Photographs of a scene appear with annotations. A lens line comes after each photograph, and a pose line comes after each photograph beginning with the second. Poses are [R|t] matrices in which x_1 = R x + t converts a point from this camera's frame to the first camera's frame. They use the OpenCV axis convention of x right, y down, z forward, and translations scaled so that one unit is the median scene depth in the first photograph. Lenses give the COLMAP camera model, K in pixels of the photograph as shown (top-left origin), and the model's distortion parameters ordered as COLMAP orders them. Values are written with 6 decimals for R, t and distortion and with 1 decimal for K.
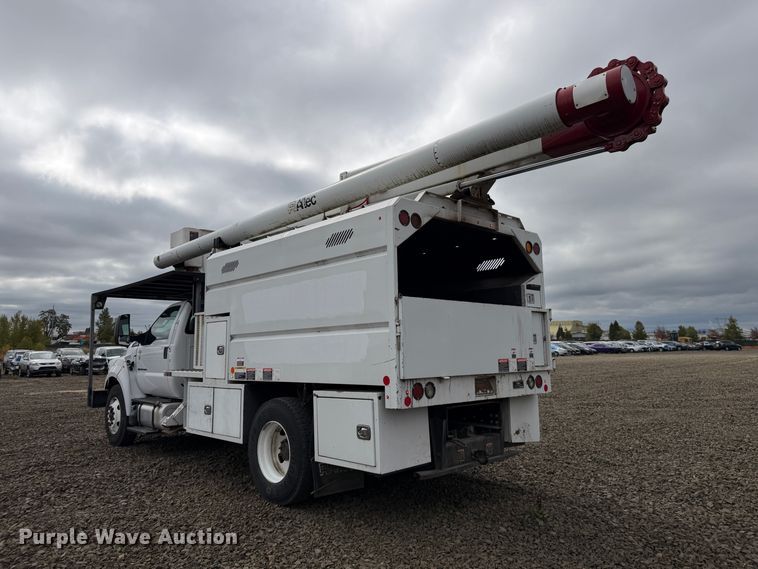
lens RADIAL K [[533.0, 0, 377.0], [0, 533.0, 283.6], [0, 0, 1]] dist [0.116271, -0.176047]
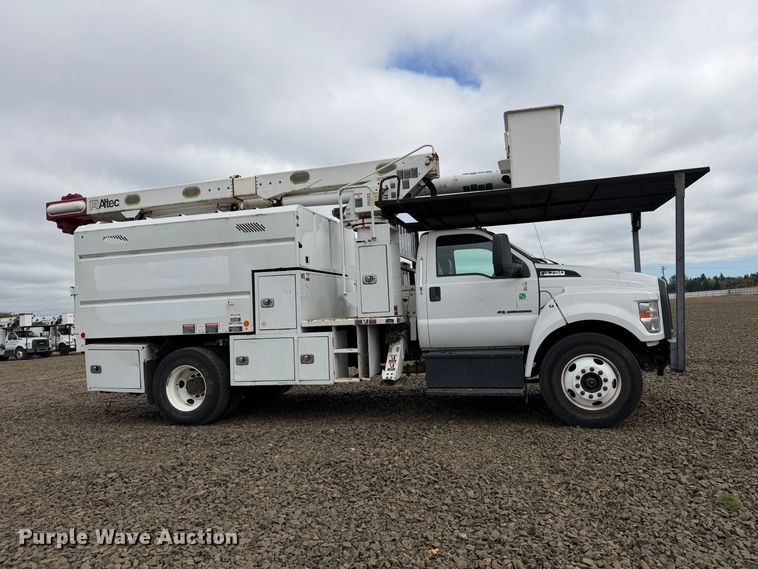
lens RADIAL K [[533.0, 0, 377.0], [0, 533.0, 283.6], [0, 0, 1]] dist [0.116271, -0.176047]
pose [[-0.858285, 0.037623, -0.511792, 0.048845], [0.131436, 0.980159, -0.148365, 0.425380], [0.496056, -0.194607, -0.846201, 3.224116]]
